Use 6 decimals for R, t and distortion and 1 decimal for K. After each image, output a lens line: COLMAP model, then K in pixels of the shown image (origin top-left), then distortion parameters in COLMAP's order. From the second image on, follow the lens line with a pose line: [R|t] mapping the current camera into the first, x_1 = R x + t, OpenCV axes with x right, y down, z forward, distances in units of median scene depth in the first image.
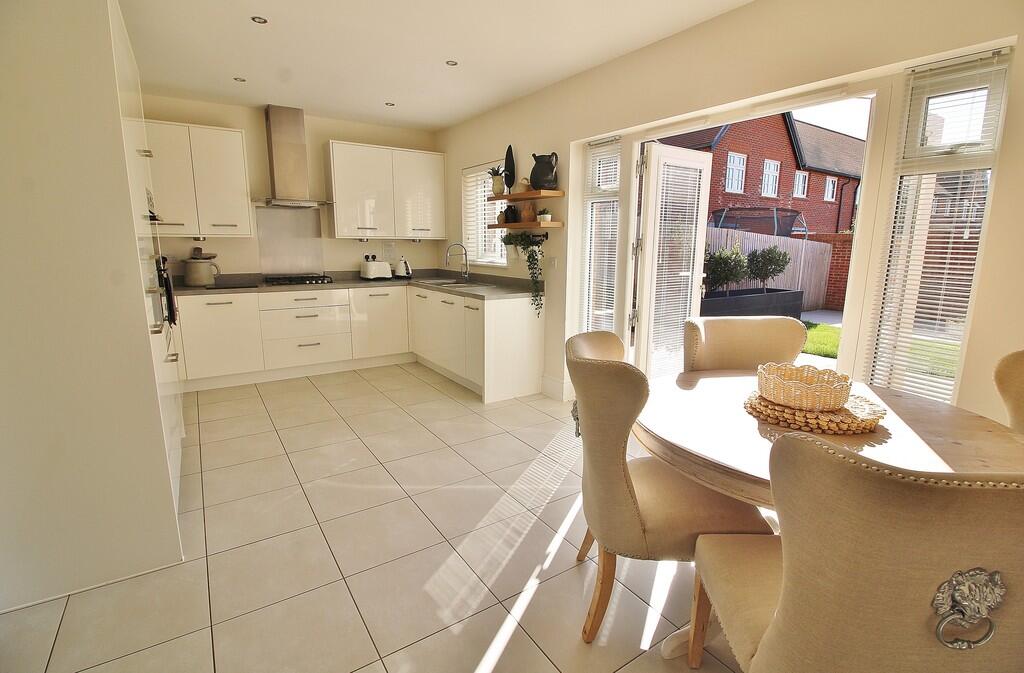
lens RADIAL K [[479.1, 0, 528.4], [0, 479.1, 339.9], [0, 0, 1]] dist [-0.011884, -0.004708]
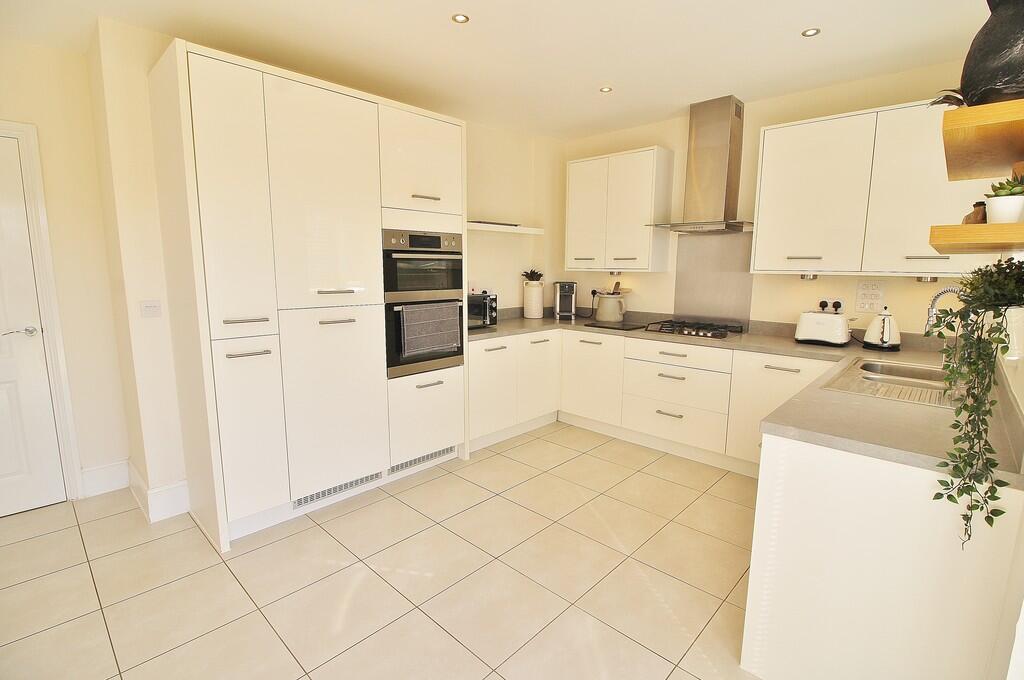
lens RADIAL K [[479.1, 0, 511.8], [0, 479.1, 338.4], [0, 0, 1]] dist [-0.011884, -0.004708]
pose [[0.194087, 0.138665, -0.971134, 0.199315], [-0.199067, 0.974930, 0.099422, -0.126844], [0.960574, 0.174024, 0.216825, 0.560821]]
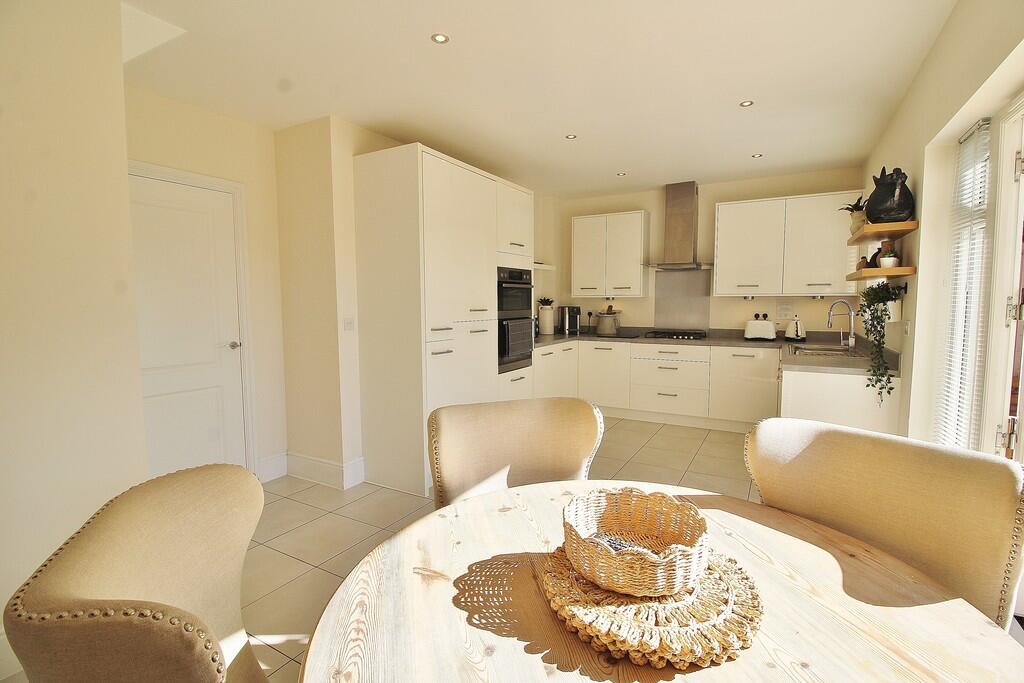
lens RADIAL K [[479.1, 0, 507.9], [0, 479.1, 339.5], [0, 0, 1]] dist [-0.011884, -0.004708]
pose [[0.415340, 0.061405, -0.907591, 0.351662], [-0.171346, 0.985141, -0.011761, -0.036551], [0.893383, 0.160397, 0.419690, 0.200801]]
